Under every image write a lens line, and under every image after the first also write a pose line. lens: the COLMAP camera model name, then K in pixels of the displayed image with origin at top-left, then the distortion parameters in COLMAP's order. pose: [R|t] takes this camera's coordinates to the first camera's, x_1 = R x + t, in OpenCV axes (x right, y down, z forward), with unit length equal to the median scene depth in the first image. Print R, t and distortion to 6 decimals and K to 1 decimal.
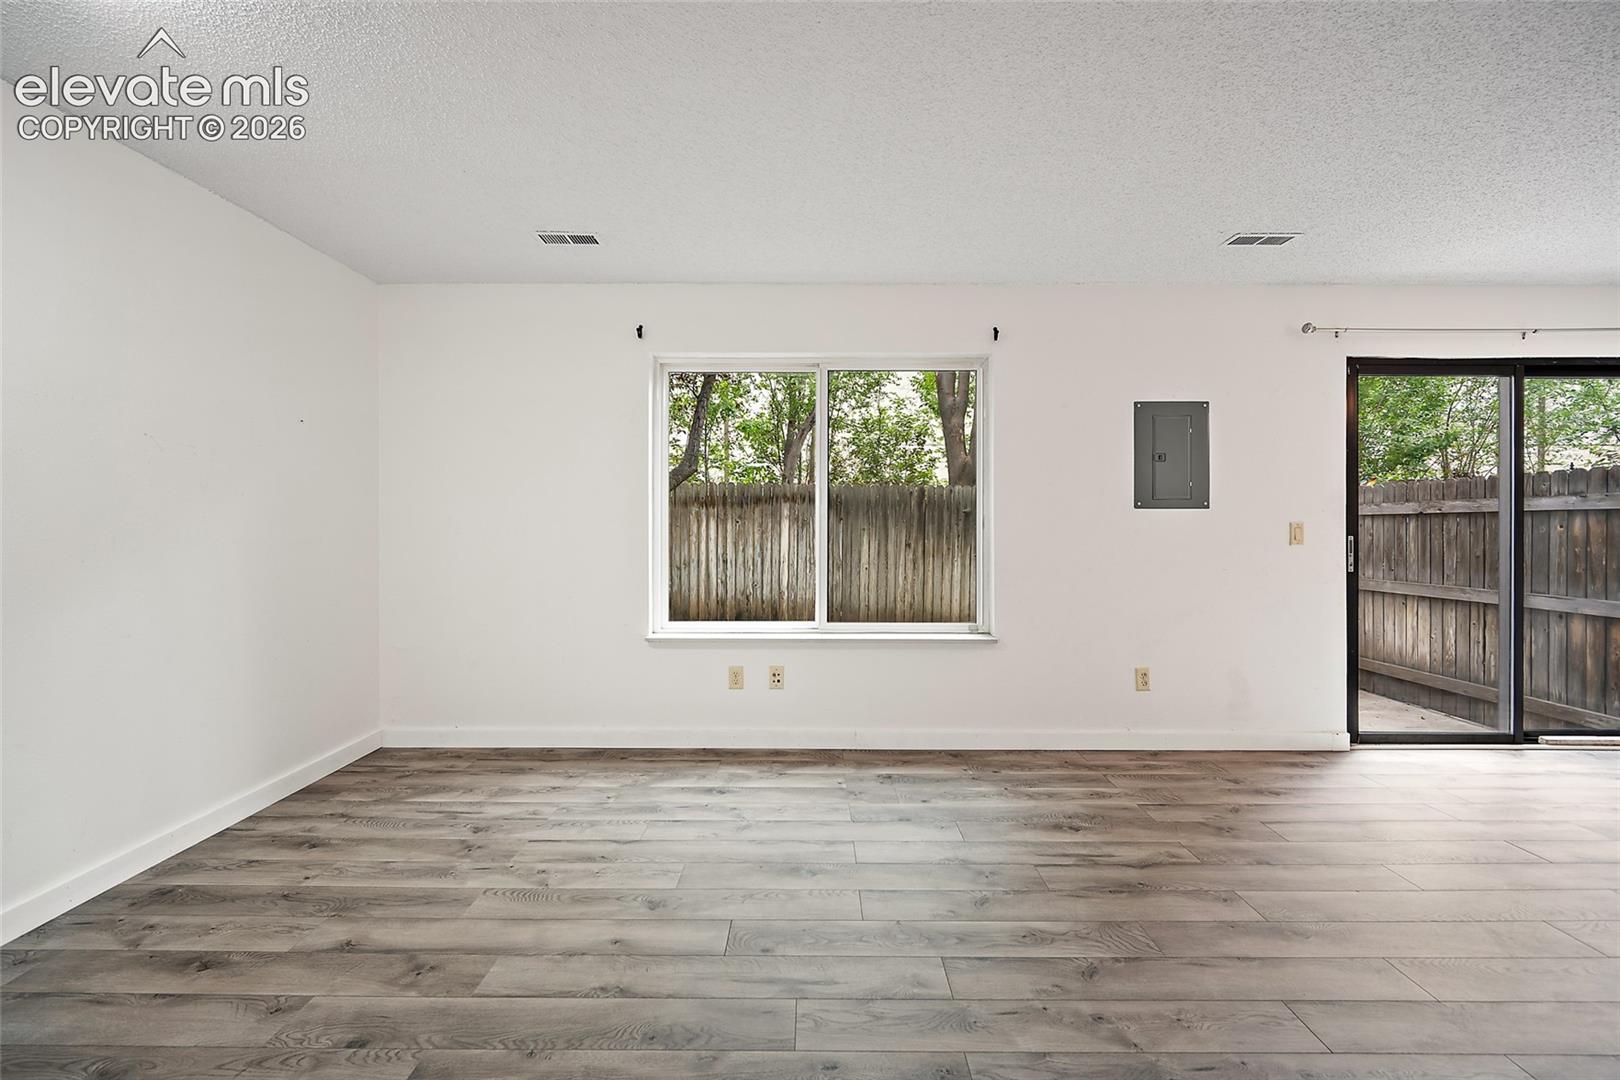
lens RADIAL K [[649.6, 0, 818.5], [0, 649.6, 521.6], [0, 0, 1]] dist [0.000388, -0.000081]
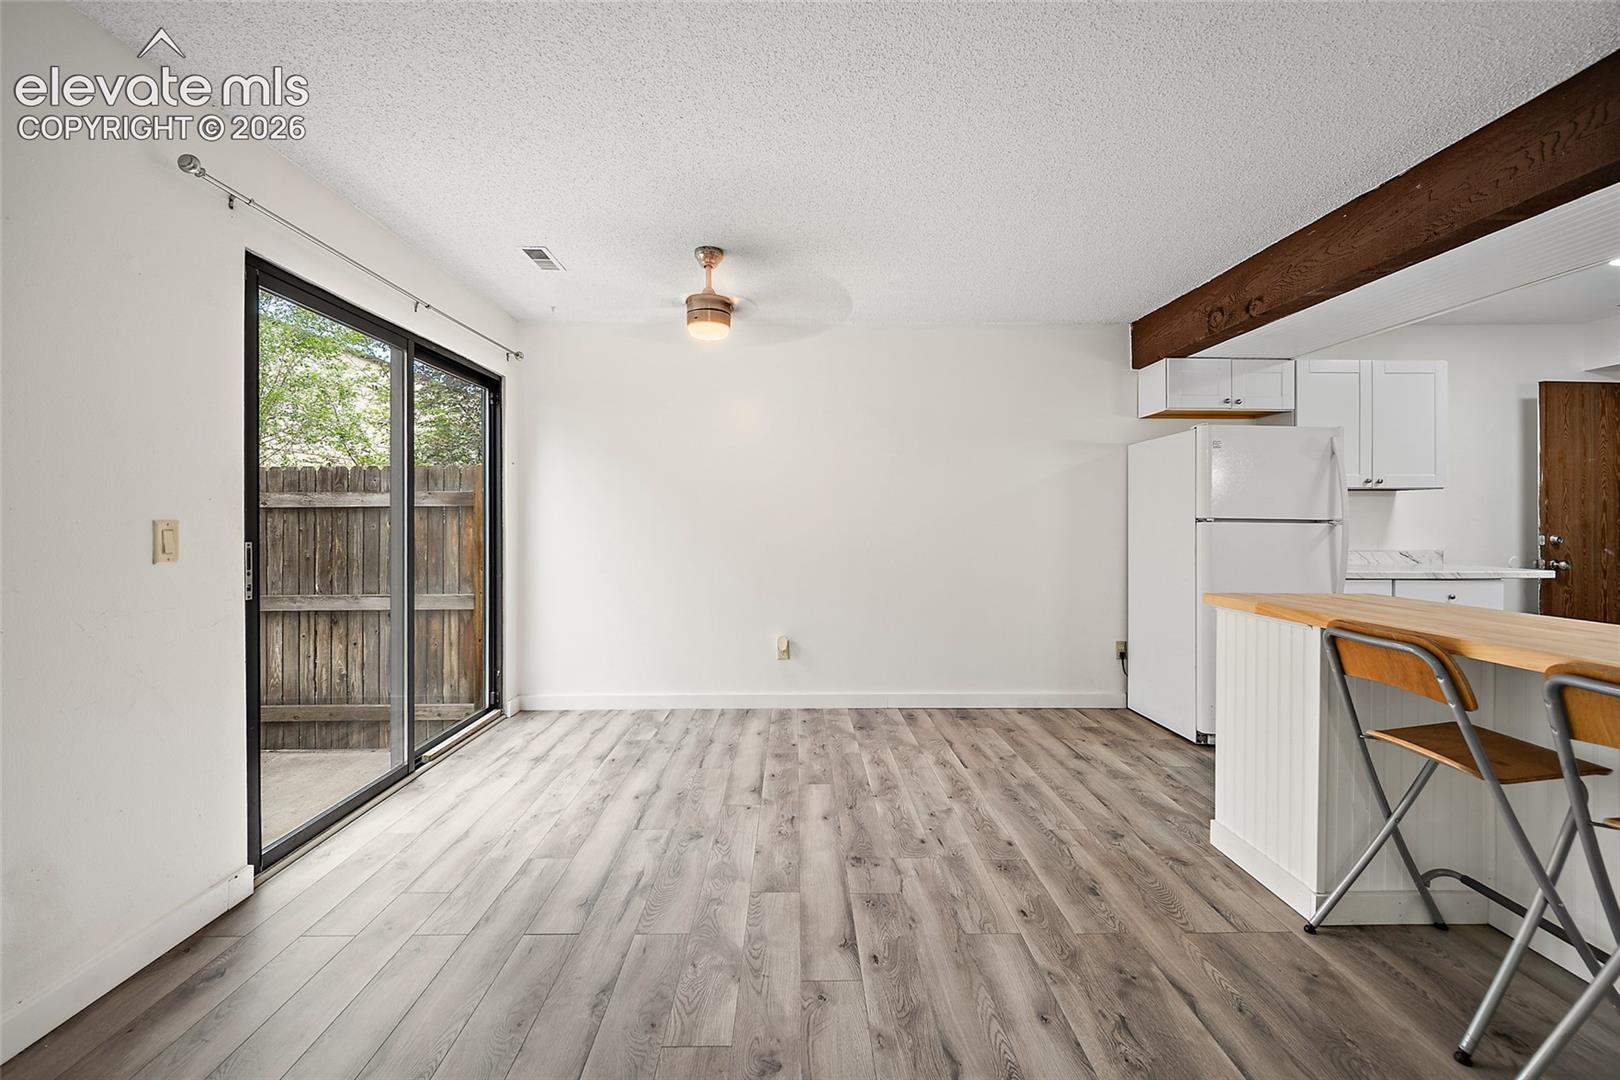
lens RADIAL K [[649.6, 0, 801.7], [0, 649.6, 518.5], [0, 0, 1]] dist [0.000388, -0.000081]
pose [[-0.001665, -0.000184, 0.999999, 0.201317], [-0.002567, 0.999997, 0.000180, -0.001845], [-0.999995, -0.002566, -0.001666, 0.479378]]
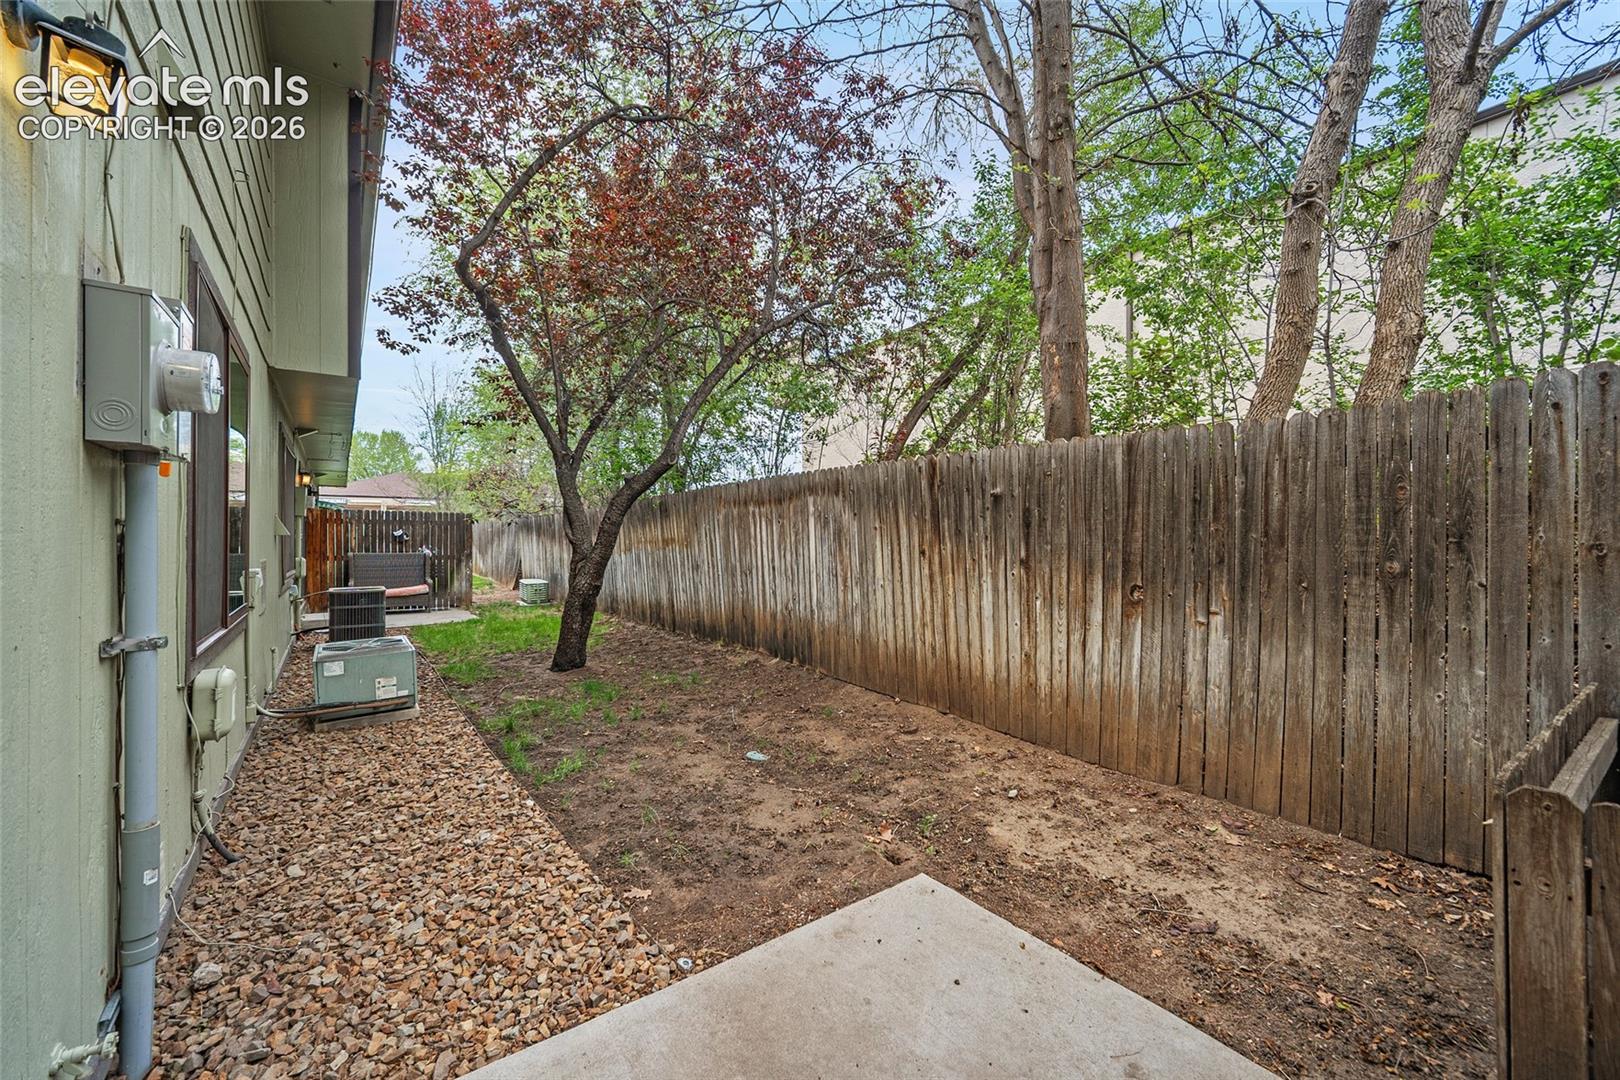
lens RADIAL K [[649.6, 0, 817.5], [0, 649.6, 543.7], [0, 0, 1]] dist [0.000388, -0.000081]
pose [[0.586402, 0.003304, -0.810014, 1.258902], [0.001610, 0.999985, 0.005244, 0.052278], [0.810019, -0.004379, 0.586387, 1.177306]]
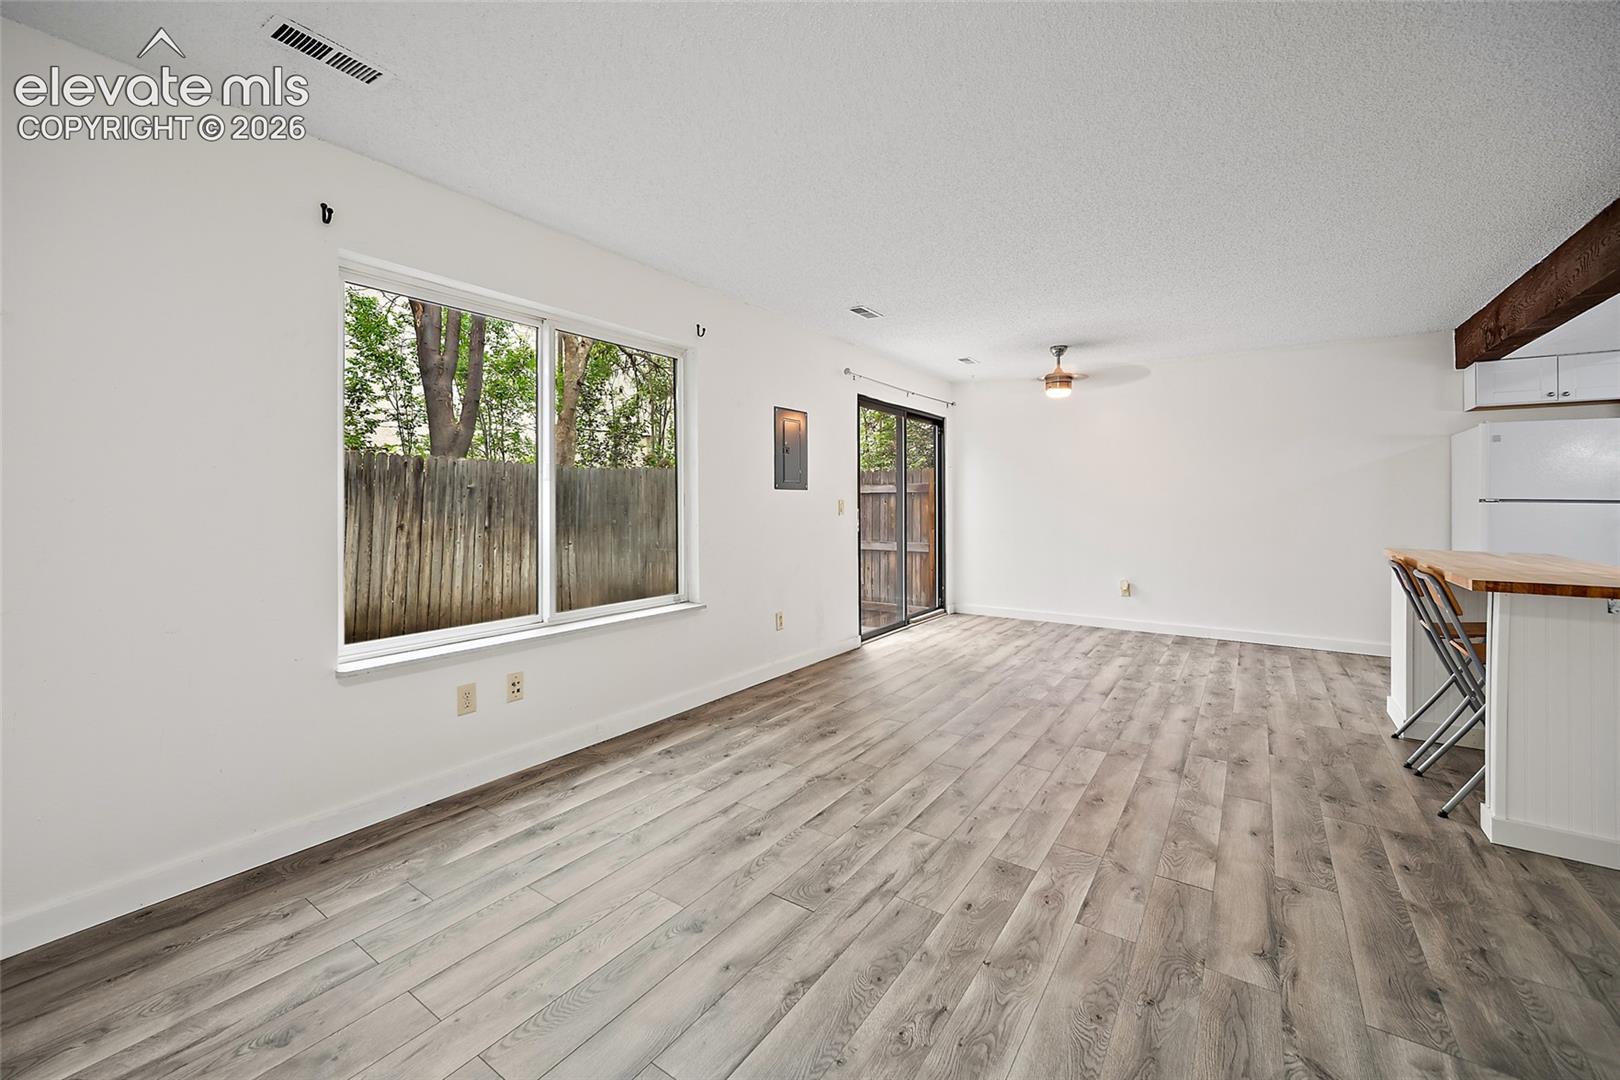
lens RADIAL K [[649.6, 0, 814.3], [0, 649.6, 494.7], [0, 0, 1]] dist [0.000388, -0.000081]
pose [[0.565344, 0.005282, 0.824838, -0.529274], [-0.001809, 0.999985, -0.005163, -0.003250], [-0.824853, 0.001427, 0.565345, 0.207297]]
